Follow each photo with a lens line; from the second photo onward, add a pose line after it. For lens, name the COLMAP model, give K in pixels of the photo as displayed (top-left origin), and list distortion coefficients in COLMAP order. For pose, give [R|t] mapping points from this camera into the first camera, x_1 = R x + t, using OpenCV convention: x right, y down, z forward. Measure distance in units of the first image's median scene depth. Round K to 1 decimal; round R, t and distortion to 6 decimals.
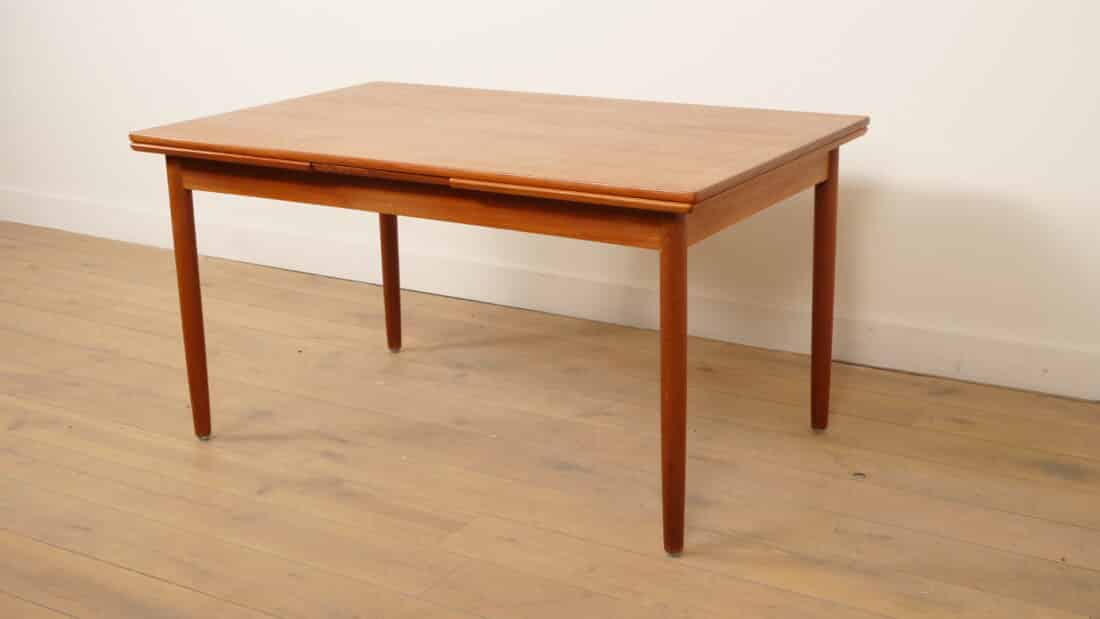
lens RADIAL K [[1458.5, 0, 550.0], [0, 1458.5, 309.5], [0, 0, 1]] dist [-0.011457, 0.031574]
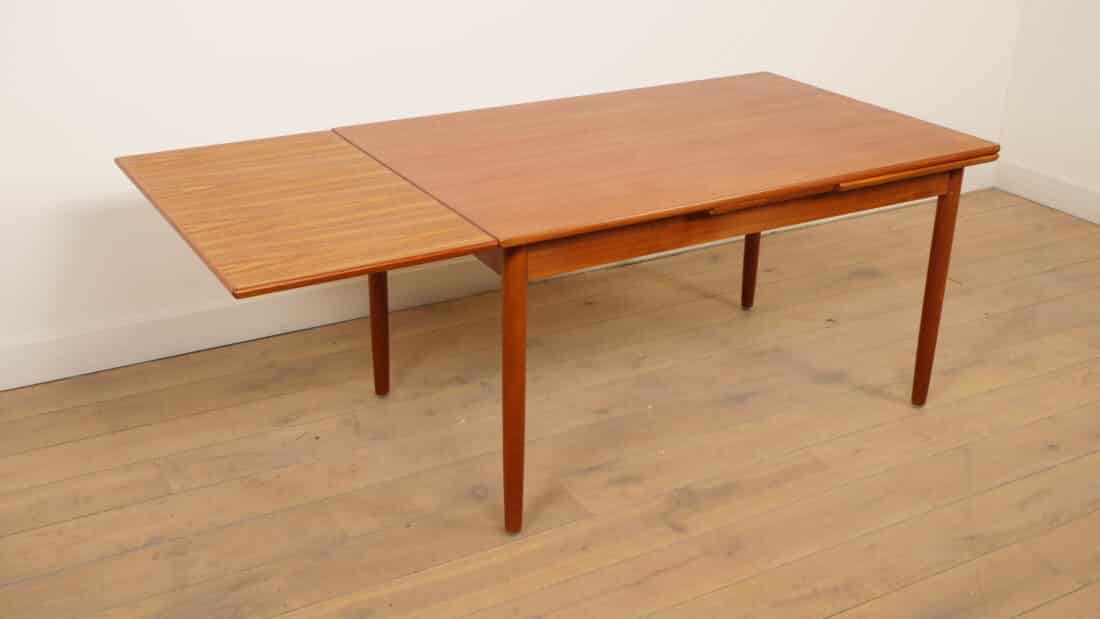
lens RADIAL K [[1241.5, 0, 550.0], [0, 1241.5, 309.5], [0, 0, 1]] dist [0.029323, 0.013163]
pose [[0.466871, -0.328921, 0.820879, -0.881396], [0.230012, 0.941472, 0.246424, -0.251860], [-0.853889, 0.073764, 0.515202, 0.586956]]
